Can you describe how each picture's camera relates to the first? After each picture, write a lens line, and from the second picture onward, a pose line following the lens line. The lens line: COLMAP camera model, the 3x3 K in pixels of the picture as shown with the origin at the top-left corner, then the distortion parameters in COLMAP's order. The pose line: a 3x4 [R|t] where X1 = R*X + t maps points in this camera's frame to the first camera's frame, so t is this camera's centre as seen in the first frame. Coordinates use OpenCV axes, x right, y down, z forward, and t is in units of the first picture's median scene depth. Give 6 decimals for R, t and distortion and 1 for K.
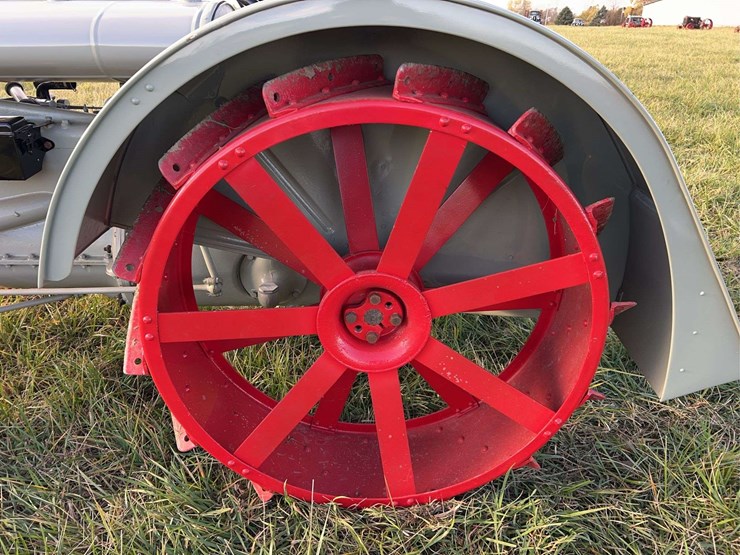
lens RADIAL K [[559.3, 0, 370.5], [0, 559.3, 276.1], [0, 0, 1]] dist [0.040597, -0.039242]
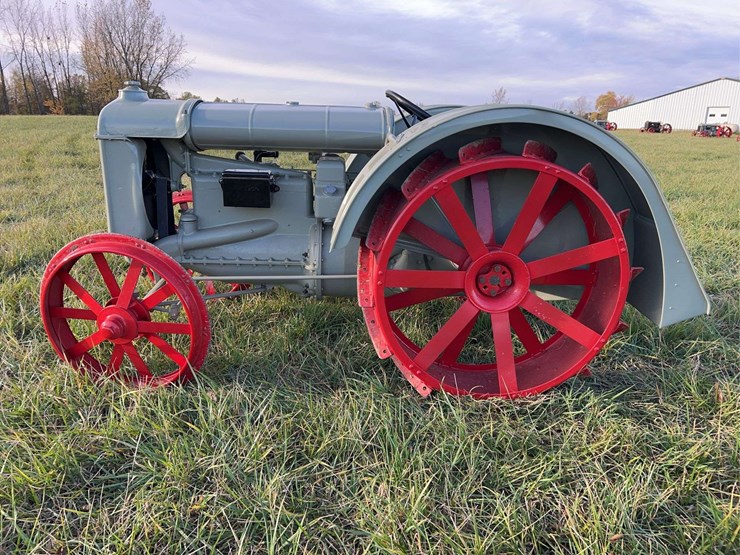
lens RADIAL K [[559.3, 0, 376.1], [0, 559.3, 277.5], [0, 0, 1]] dist [0.040597, -0.039242]
pose [[0.999077, 0.011501, 0.041396, -0.440290], [-0.005166, 0.988671, -0.150010, 0.329611], [-0.042653, 0.149658, 0.987817, -0.715731]]
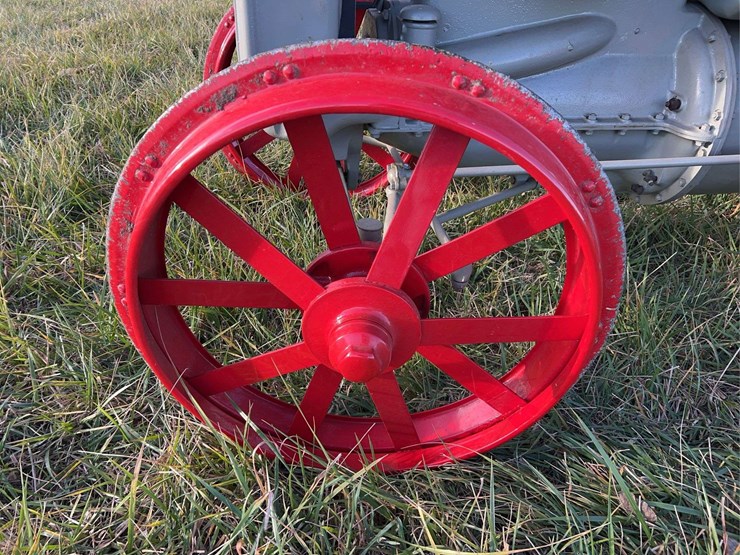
lens RADIAL K [[559.3, 0, 368.9], [0, 559.3, 282.8], [0, 0, 1]] dist [0.040597, -0.039242]
pose [[0.989446, -0.050205, 0.135925, -1.238836], [0.034004, 0.992313, 0.118992, 0.093982], [-0.140854, -0.113114, 0.983547, 0.483417]]
